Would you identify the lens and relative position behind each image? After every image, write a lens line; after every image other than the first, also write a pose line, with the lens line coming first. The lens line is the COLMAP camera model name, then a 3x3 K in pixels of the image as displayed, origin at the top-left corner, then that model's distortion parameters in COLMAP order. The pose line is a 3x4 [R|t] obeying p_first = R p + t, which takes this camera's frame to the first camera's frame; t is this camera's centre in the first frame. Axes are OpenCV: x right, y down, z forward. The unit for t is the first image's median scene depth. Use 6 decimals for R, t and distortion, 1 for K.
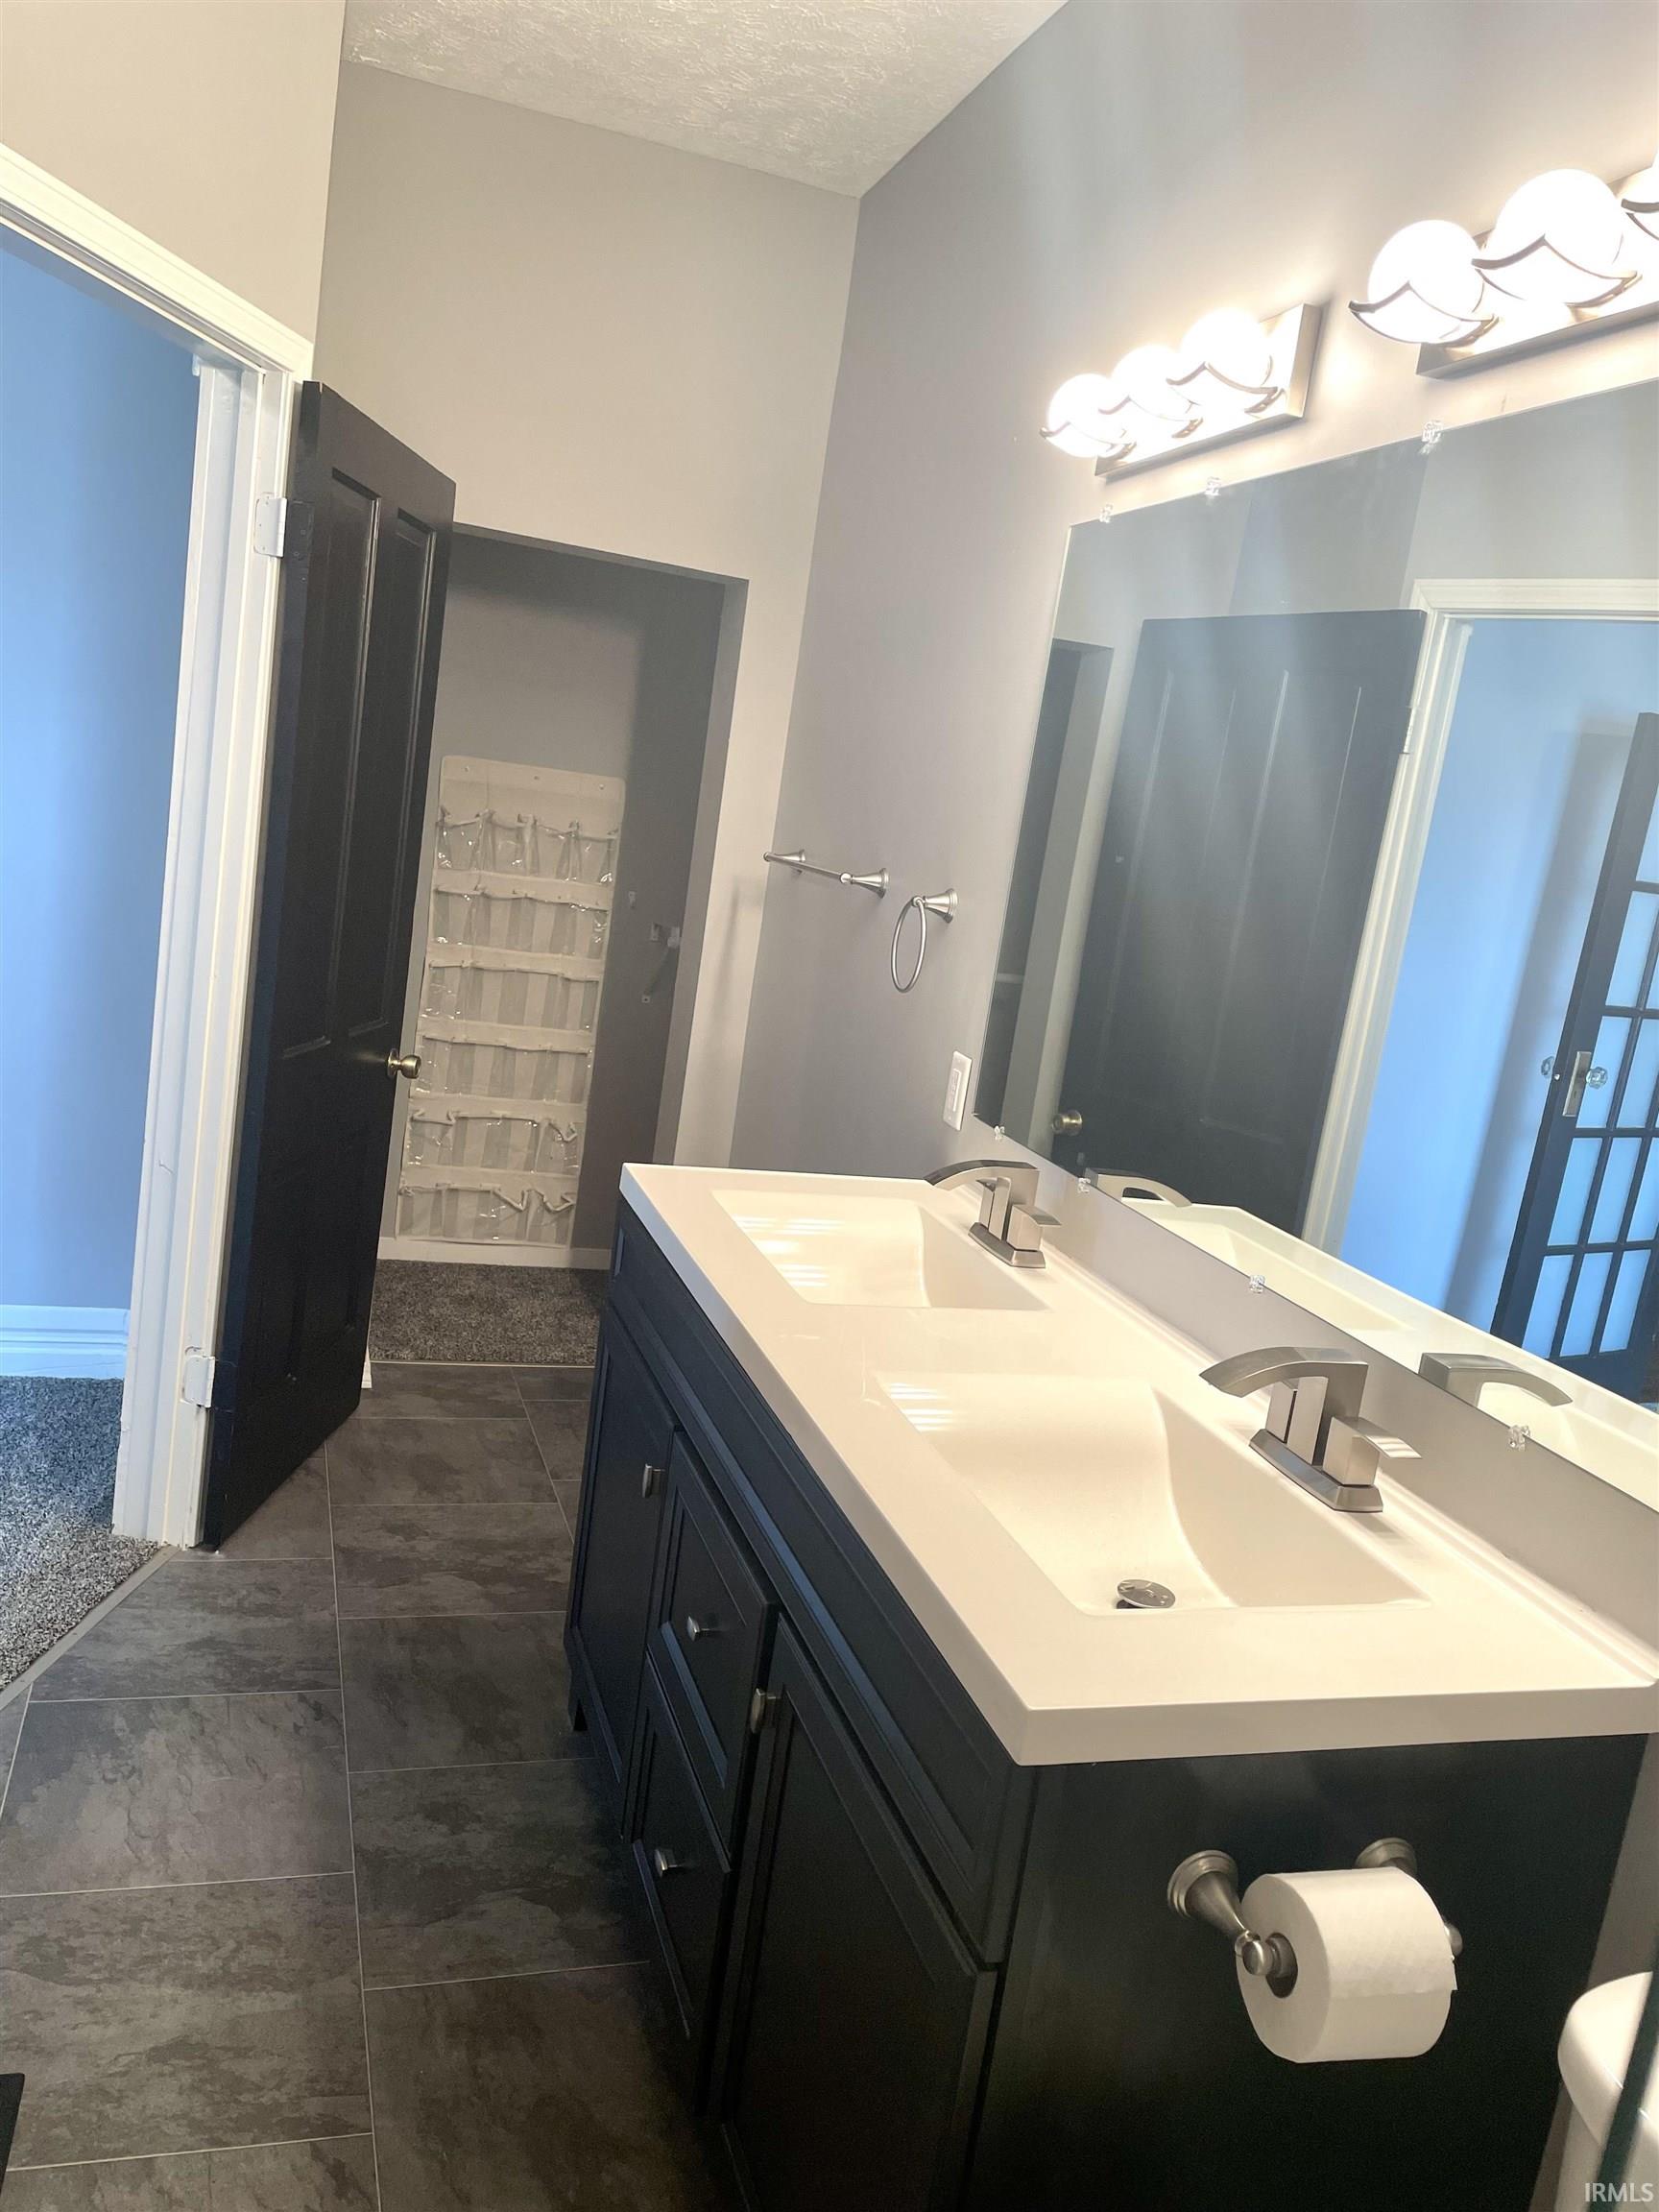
lens RADIAL K [[1669.8, 0, 827.8], [0, 1669.8, 1113.5], [0, 0, 1]] dist [0.057310, -0.070560]
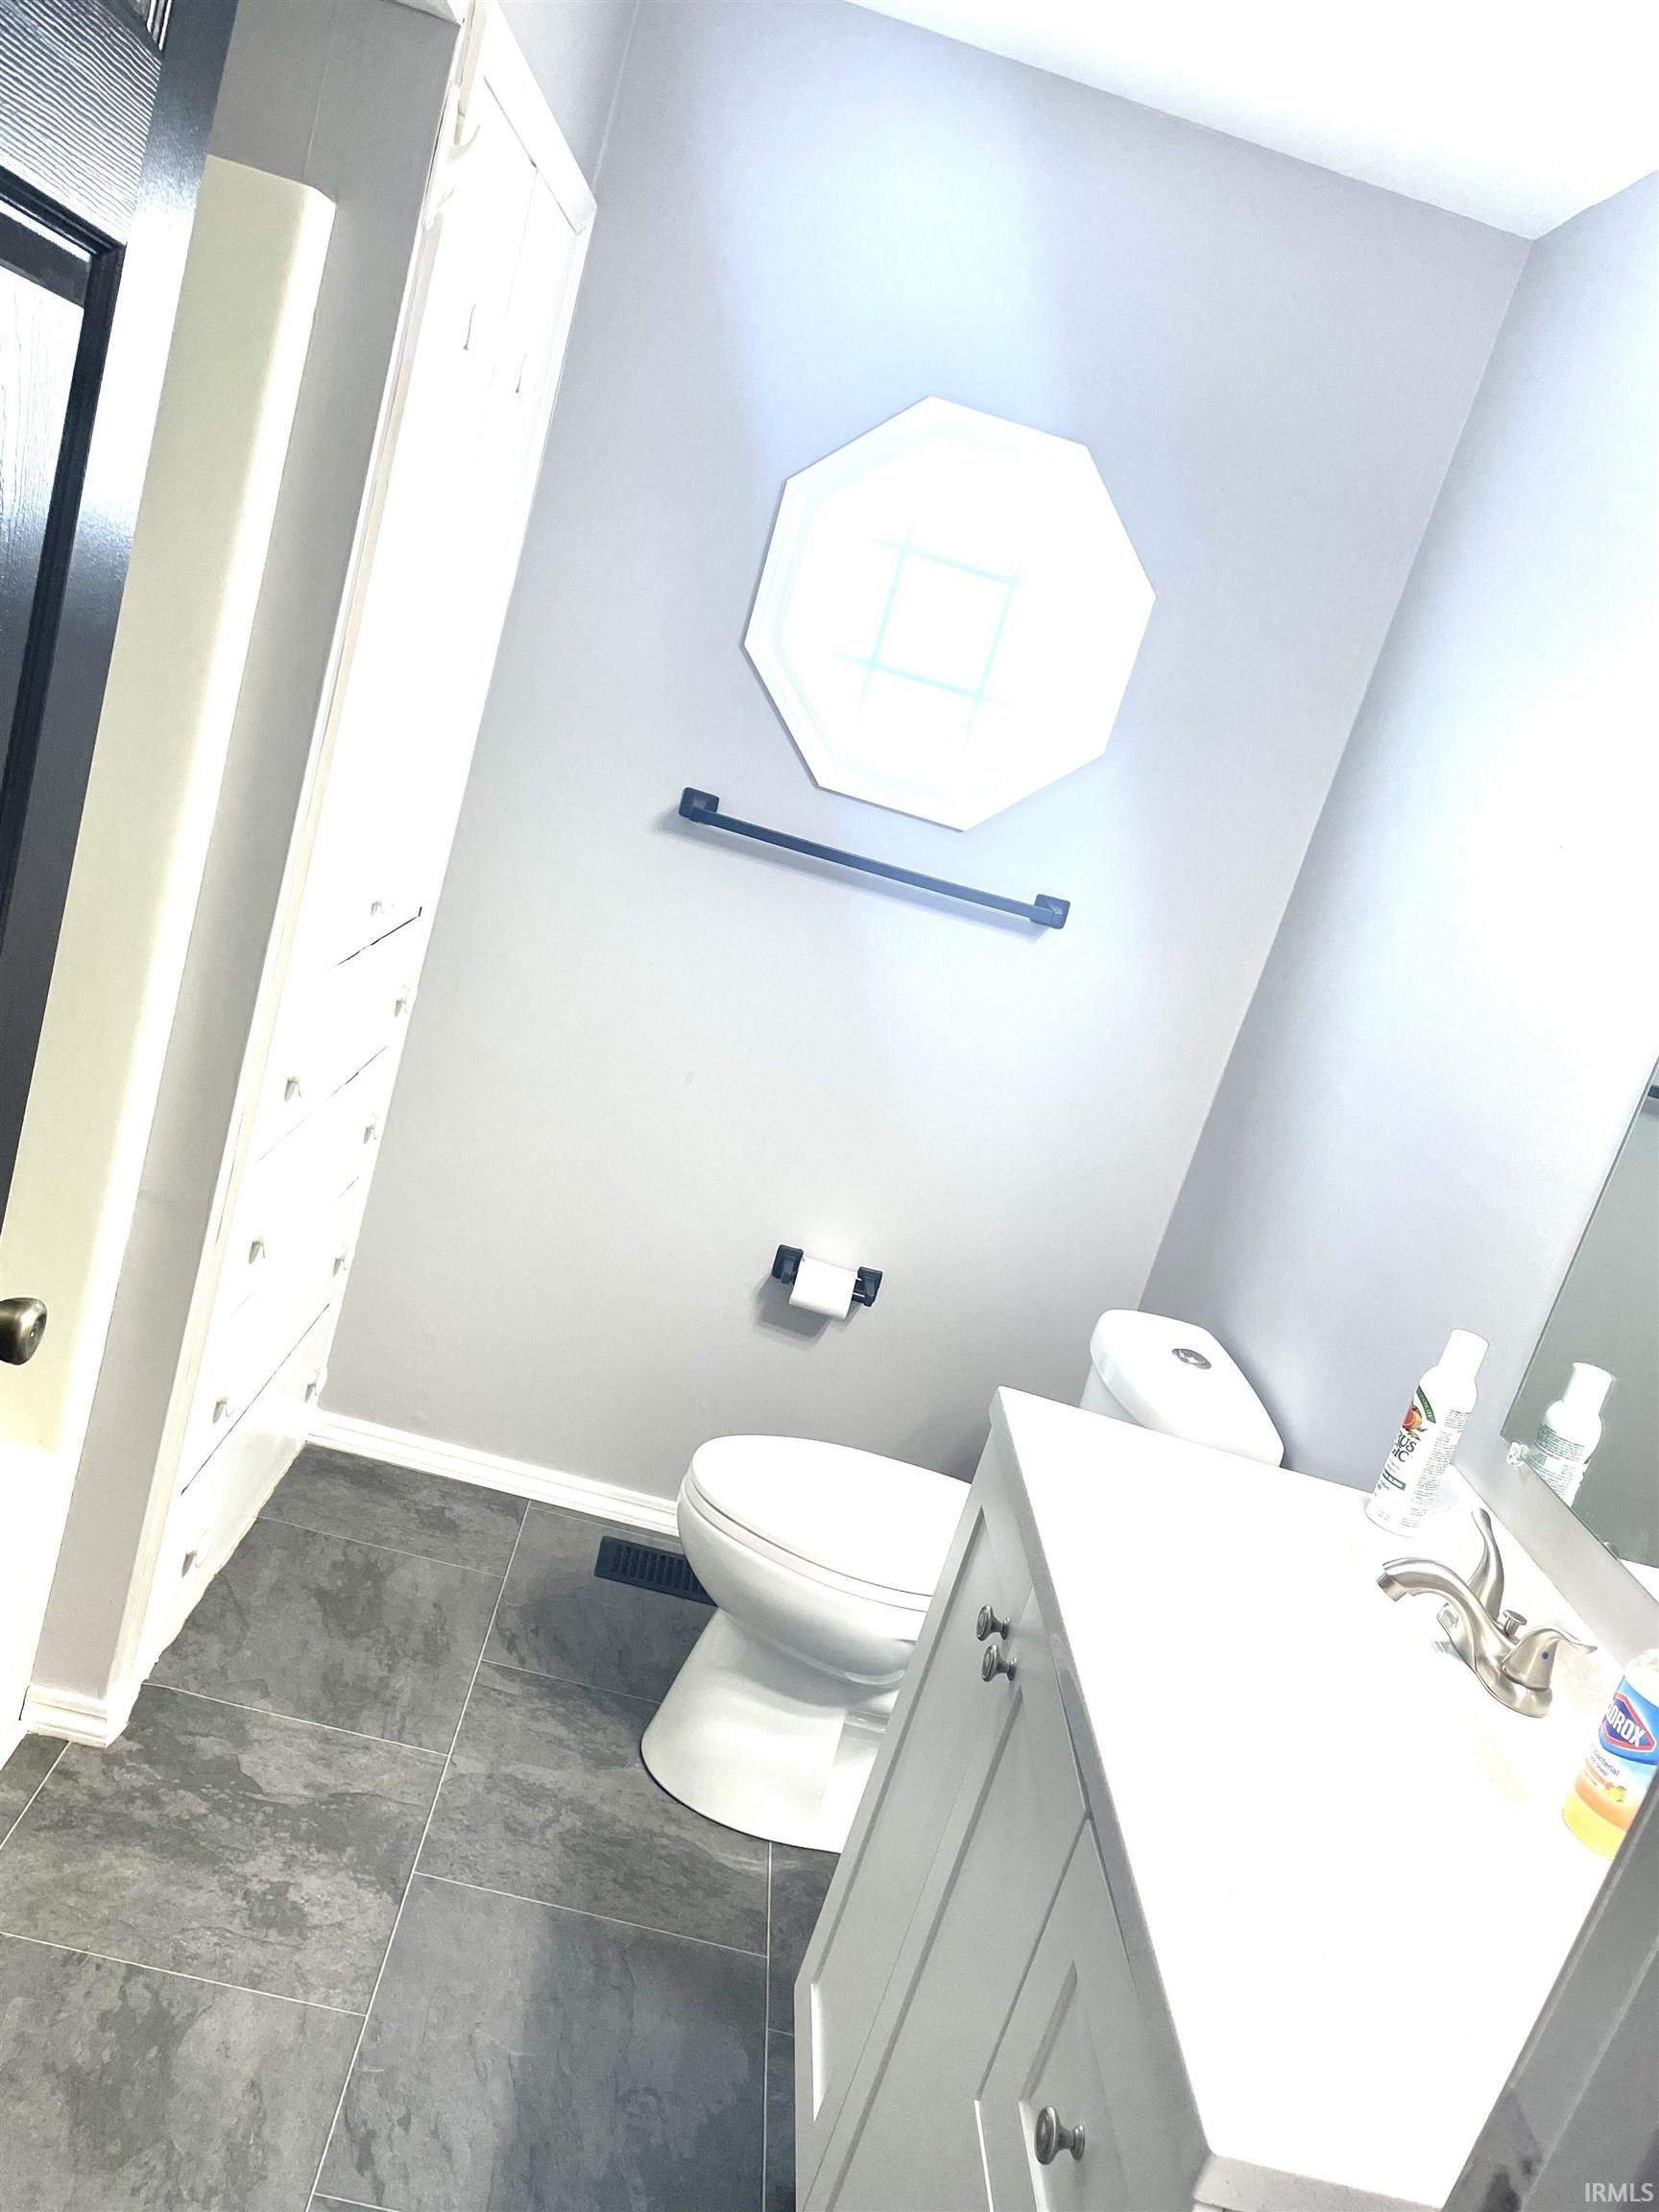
lens RADIAL K [[1669.8, 0, 842.0], [0, 1669.8, 1104.4], [0, 0, 1]] dist [0.057310, -0.070560]
pose [[-0.912466, -0.357210, 0.199515, -0.511552], [-0.244962, 0.867523, 0.432894, -0.349141], [-0.327718, 0.346128, -0.879088, 1.536945]]
